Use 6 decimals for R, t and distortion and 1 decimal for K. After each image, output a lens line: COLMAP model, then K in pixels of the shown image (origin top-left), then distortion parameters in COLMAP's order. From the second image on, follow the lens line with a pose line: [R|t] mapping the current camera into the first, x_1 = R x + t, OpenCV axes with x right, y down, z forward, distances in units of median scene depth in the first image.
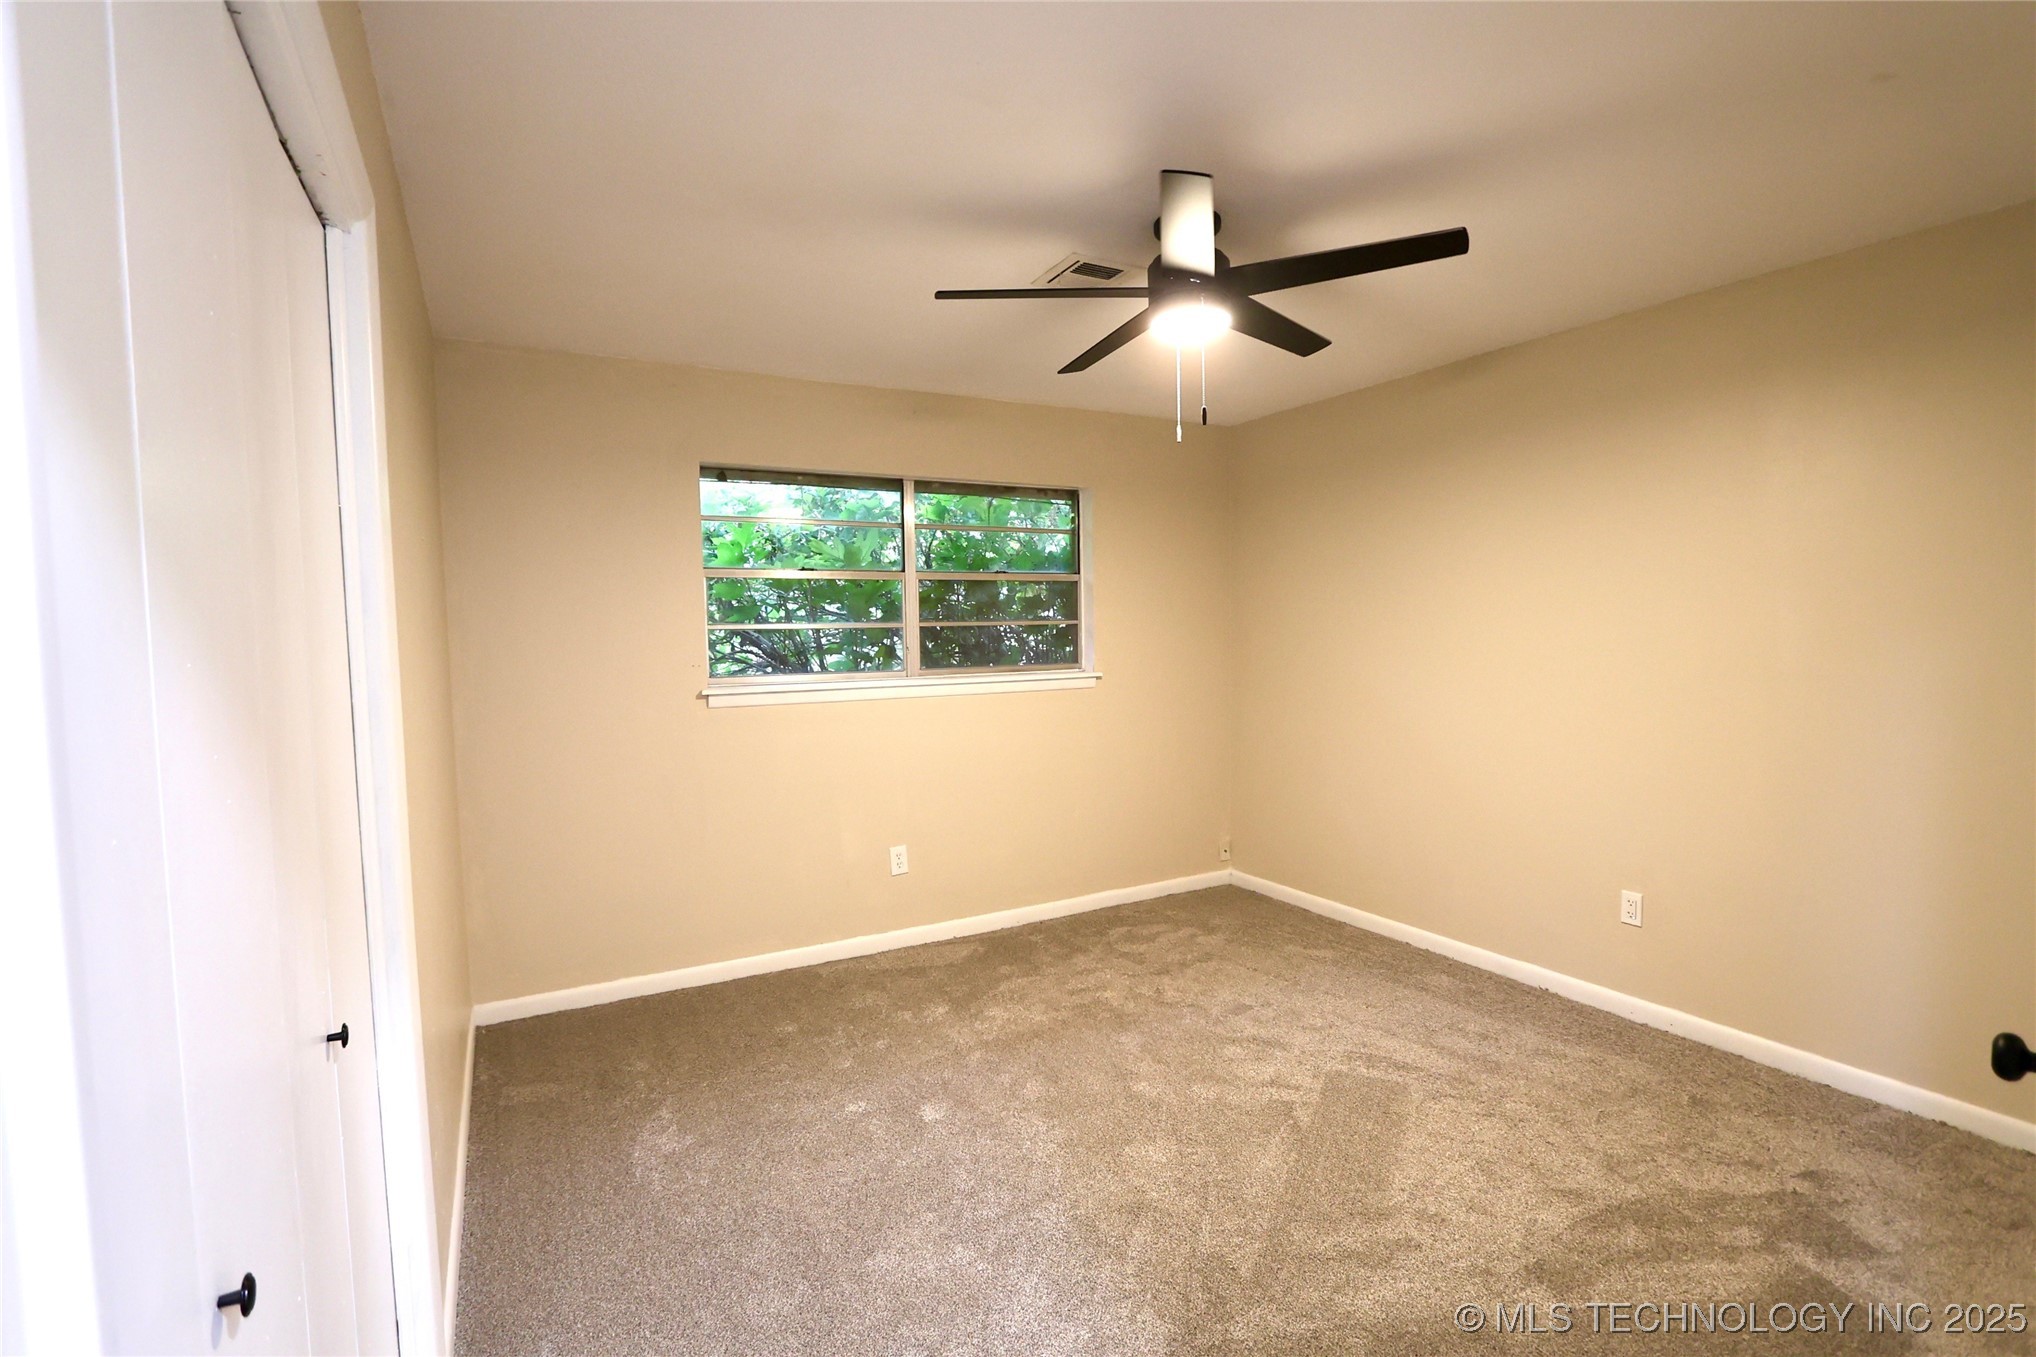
lens RADIAL K [[937.8, 0, 1032.8], [0, 937.8, 688.0], [0, 0, 1]] dist [-0.011031, 0.000679]
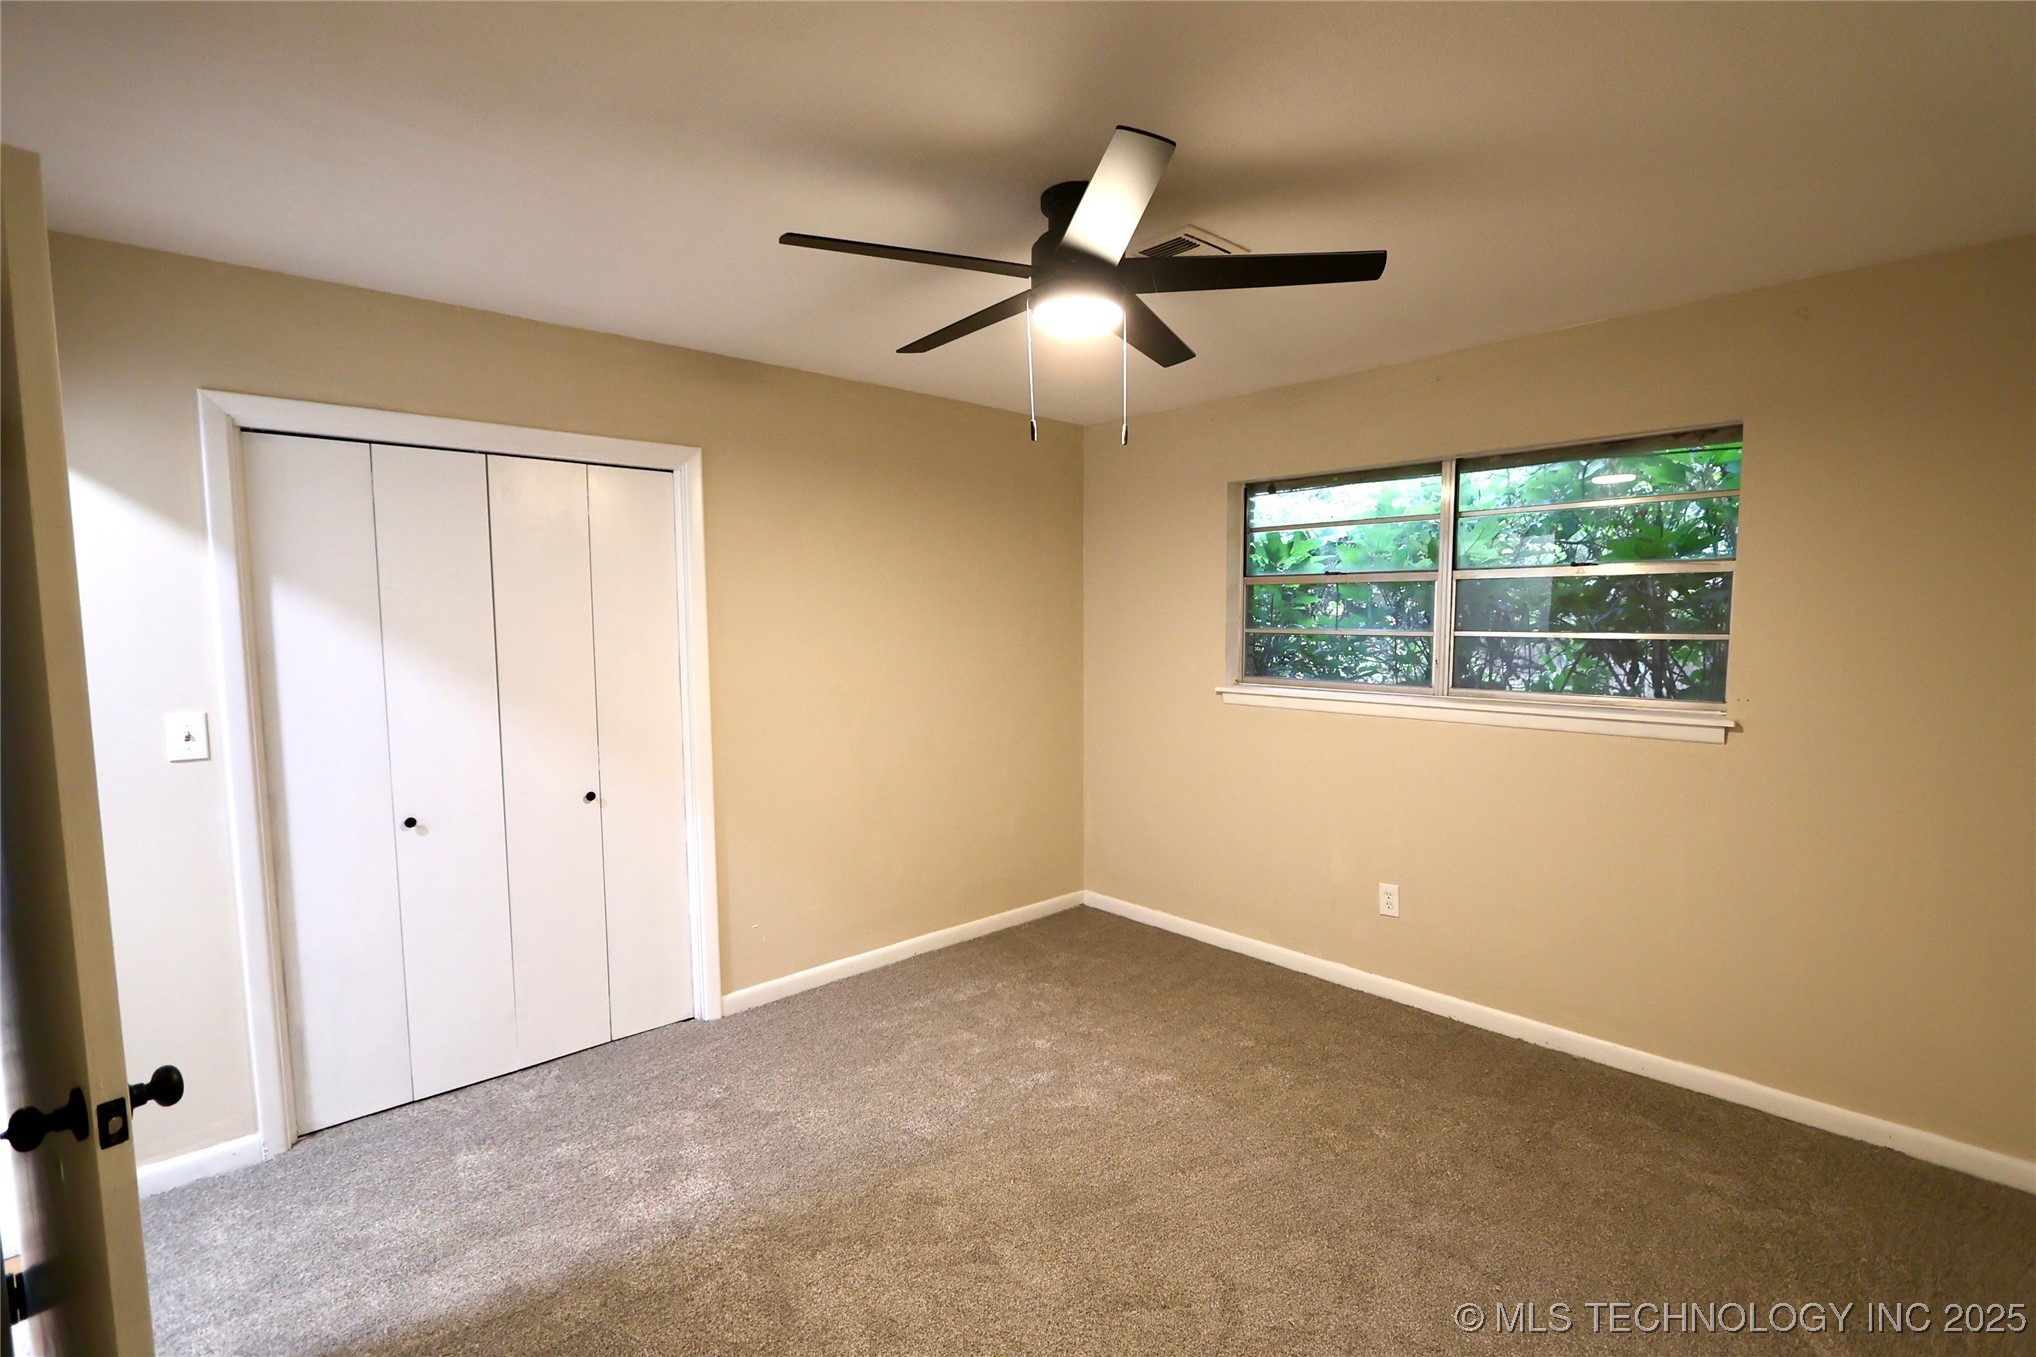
lens RADIAL K [[937.8, 0, 1032.8], [0, 937.8, 688.0], [0, 0, 1]] dist [-0.011031, 0.000679]
pose [[0.236200, 0.086892, -0.967812, 0.613120], [-0.067265, 0.995067, 0.072923, -0.055960], [0.969374, 0.047875, 0.240880, 0.454341]]
